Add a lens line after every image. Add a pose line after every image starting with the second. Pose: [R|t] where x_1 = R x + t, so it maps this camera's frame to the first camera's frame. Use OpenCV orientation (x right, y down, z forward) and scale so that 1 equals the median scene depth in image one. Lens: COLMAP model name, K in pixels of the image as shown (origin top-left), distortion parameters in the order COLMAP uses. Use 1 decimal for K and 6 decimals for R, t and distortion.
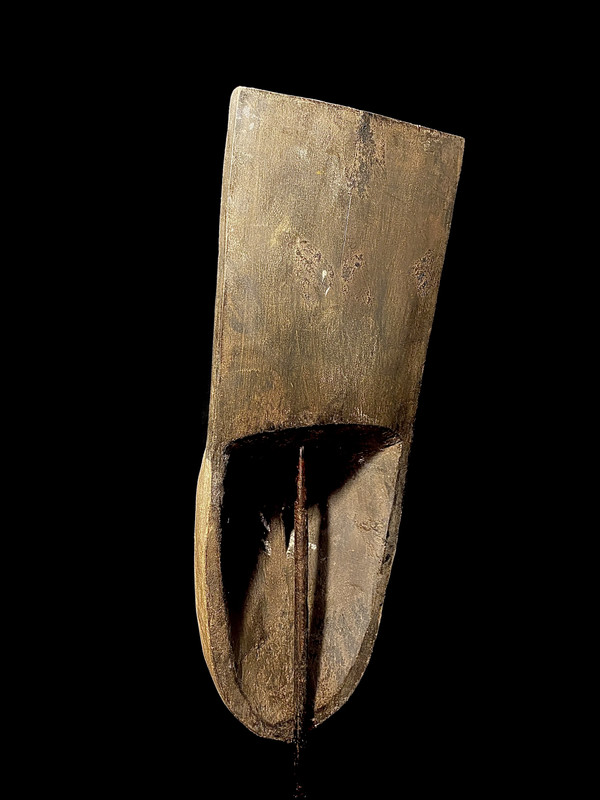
lens RADIAL K [[603.9, 0, 305.9], [0, 603.9, 394.6], [0, 0, 1]] dist [0.111044, -0.193706]
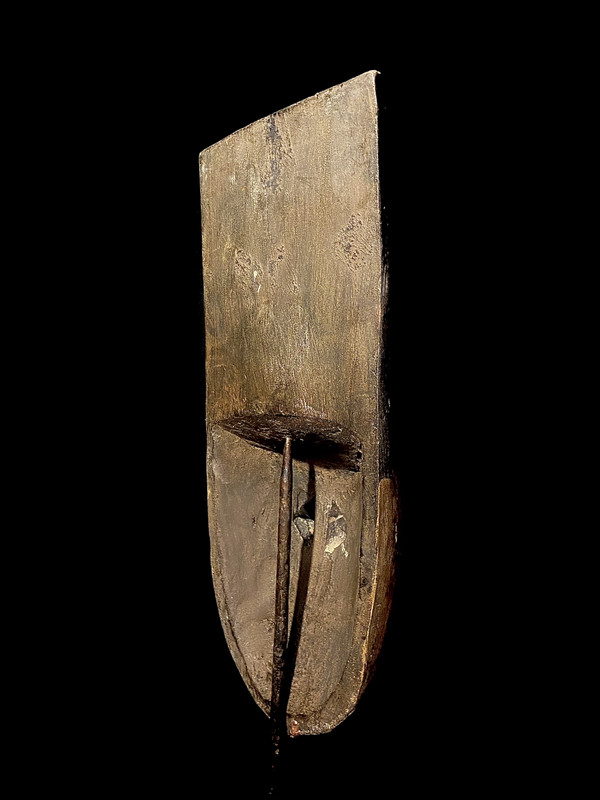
lens RADIAL K [[603.9, 0, 305.9], [0, 603.9, 394.6], [0, 0, 1]] dist [0.111044, -0.193706]
pose [[0.317430, -0.036703, -0.947571, 1.055040], [-0.066433, 0.995935, -0.060831, 0.076441], [0.945952, 0.082259, 0.313702, 0.733042]]
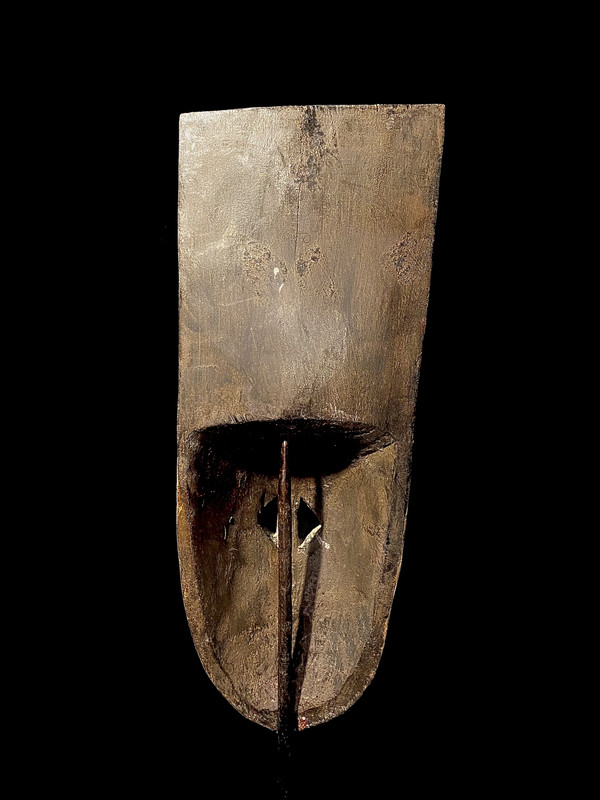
lens RADIAL K [[603.9, 0, 305.9], [0, 603.9, 394.6], [0, 0, 1]] dist [0.111044, -0.193706]
pose [[0.857108, -0.004811, -0.515114, 0.580580], [-0.012447, 0.999471, -0.030045, 0.039255], [0.514986, 0.032164, 0.856595, 0.146506]]
